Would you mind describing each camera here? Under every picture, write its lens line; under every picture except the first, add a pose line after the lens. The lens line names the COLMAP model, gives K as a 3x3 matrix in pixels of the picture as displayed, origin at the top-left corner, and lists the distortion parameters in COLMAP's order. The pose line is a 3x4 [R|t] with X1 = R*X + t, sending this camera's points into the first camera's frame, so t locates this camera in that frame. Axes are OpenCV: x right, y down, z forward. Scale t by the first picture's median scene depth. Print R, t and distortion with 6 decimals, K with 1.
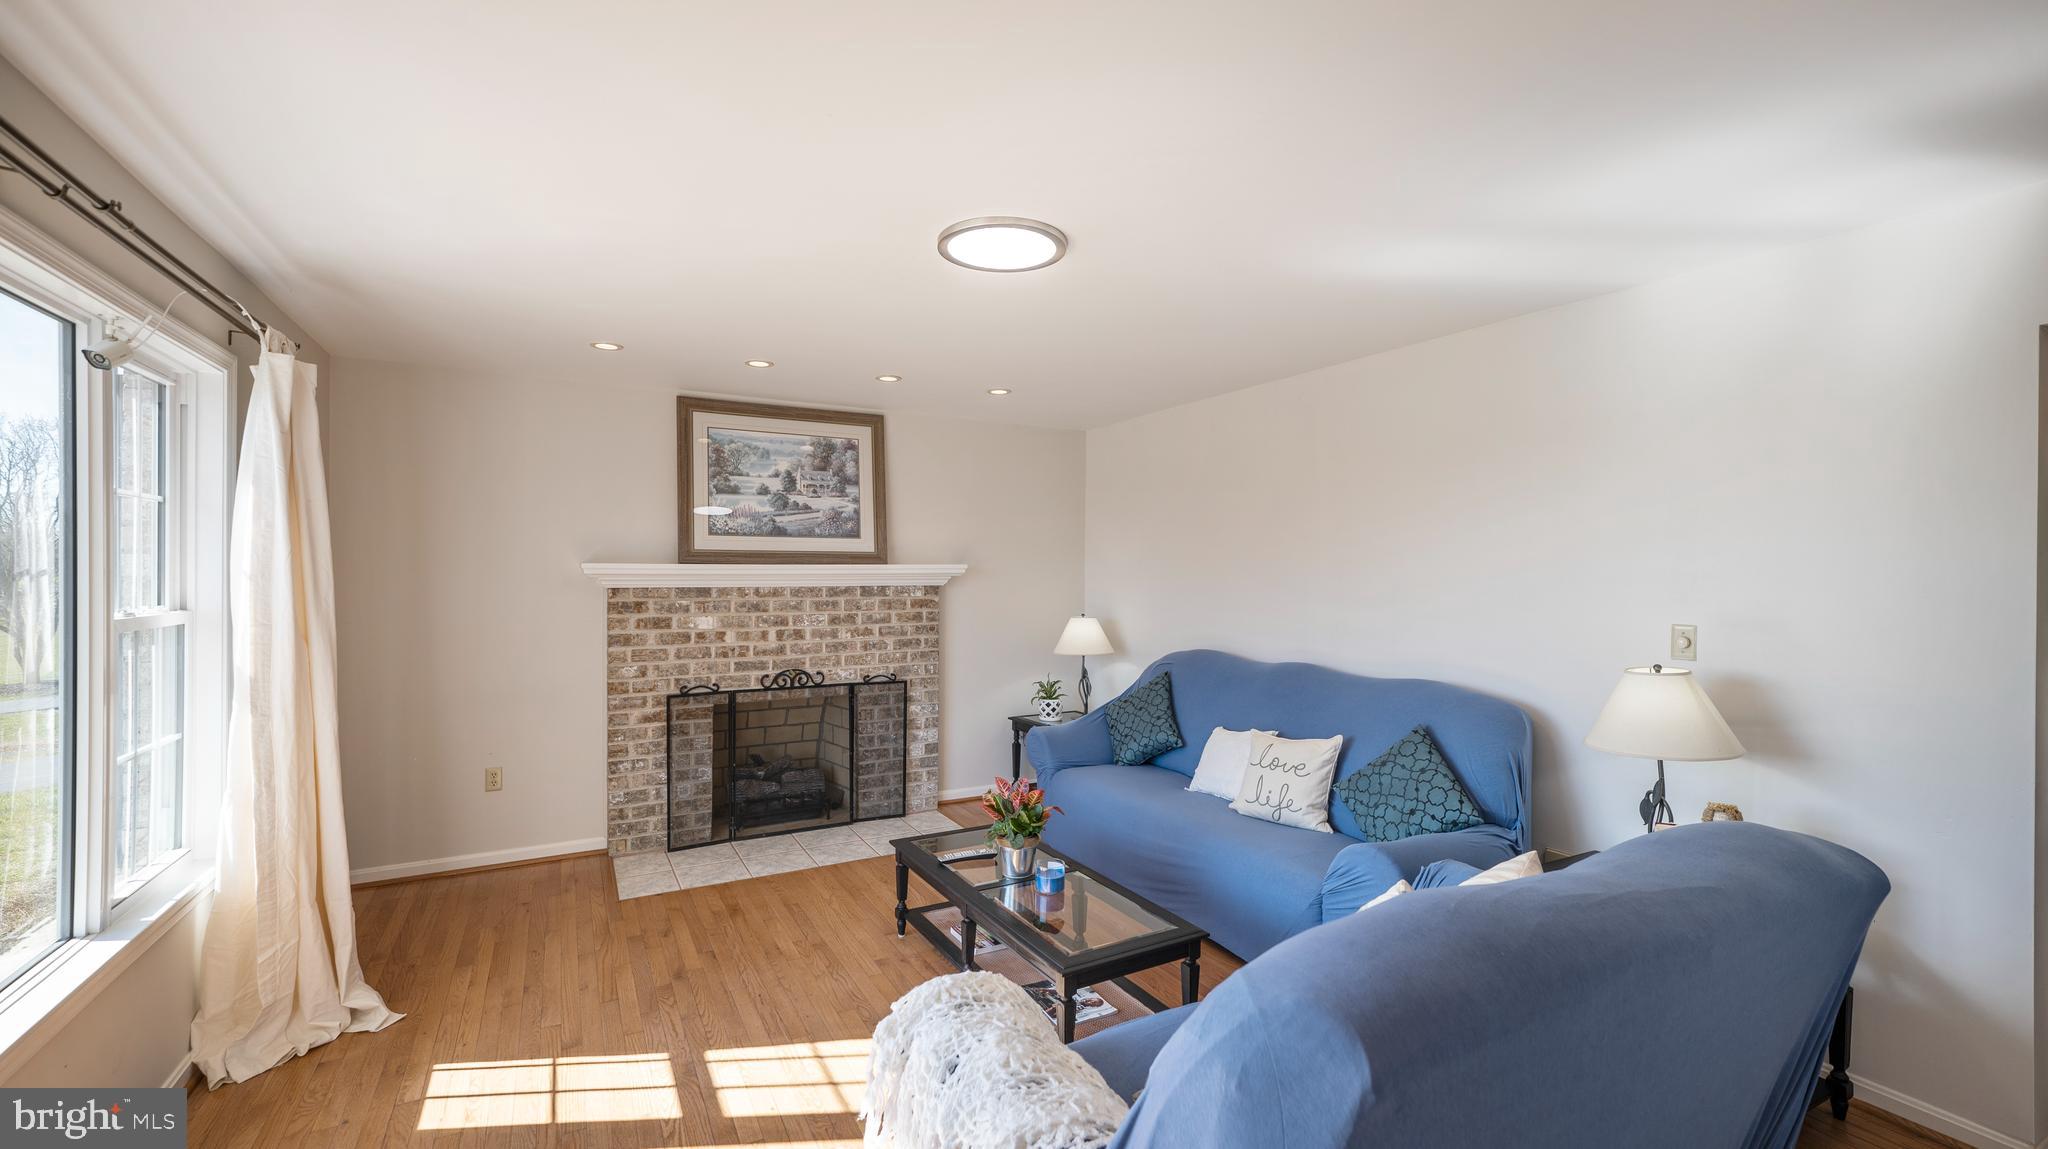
lens RADIAL K [[837.1, 0, 1031.7], [0, 837.1, 569.1], [0, 0, 1]] dist [0.005067, -0.000872]
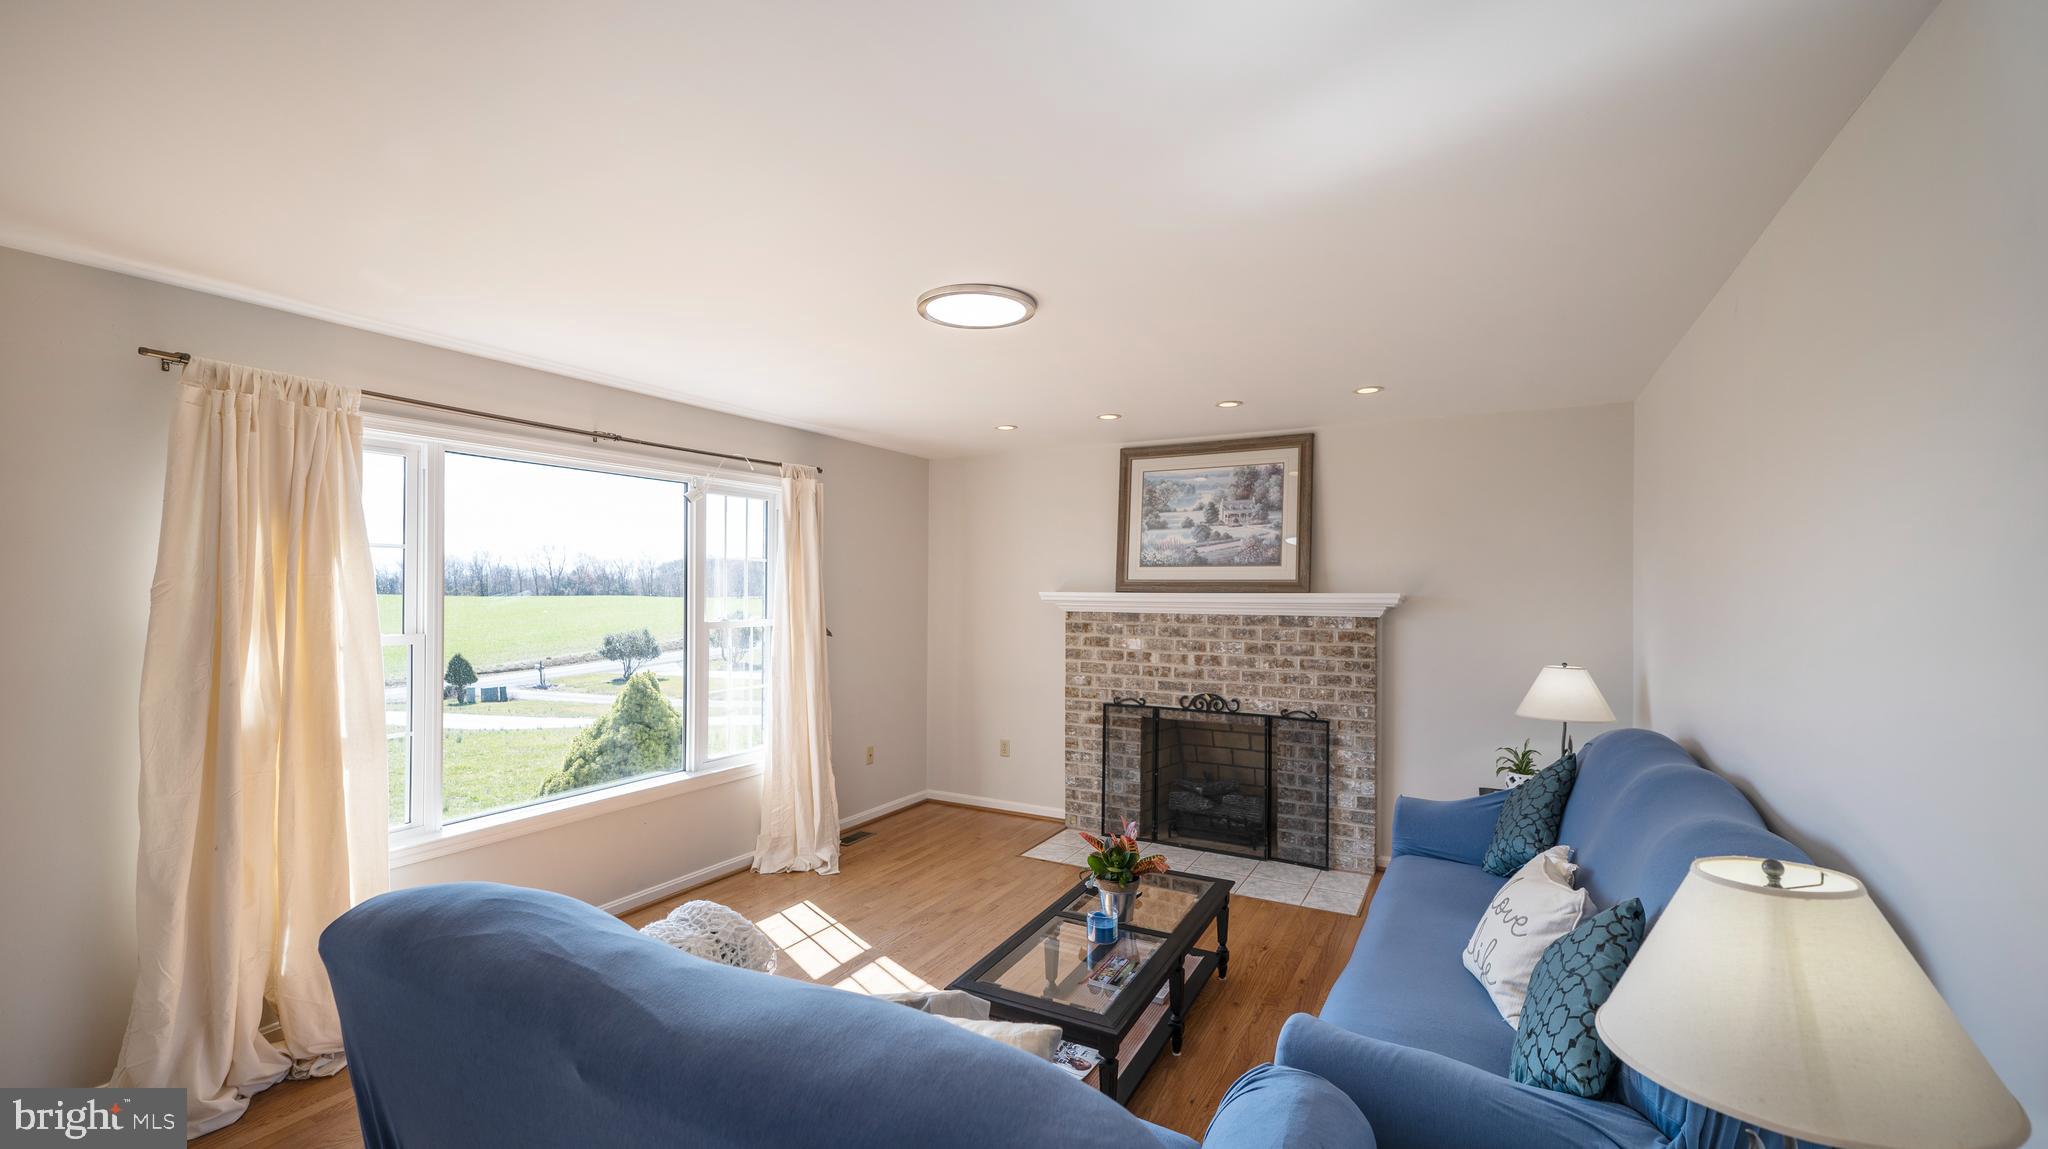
lens RADIAL K [[837.1, 0, 1017.5], [0, 837.1, 581.9], [0, 0, 1]] dist [0.005067, -0.000872]
pose [[0.538009, -0.005569, -0.842921, 0.460345], [-0.002438, 0.999964, -0.008163, -0.010085], [0.842936, 0.006446, 0.537976, 0.237883]]
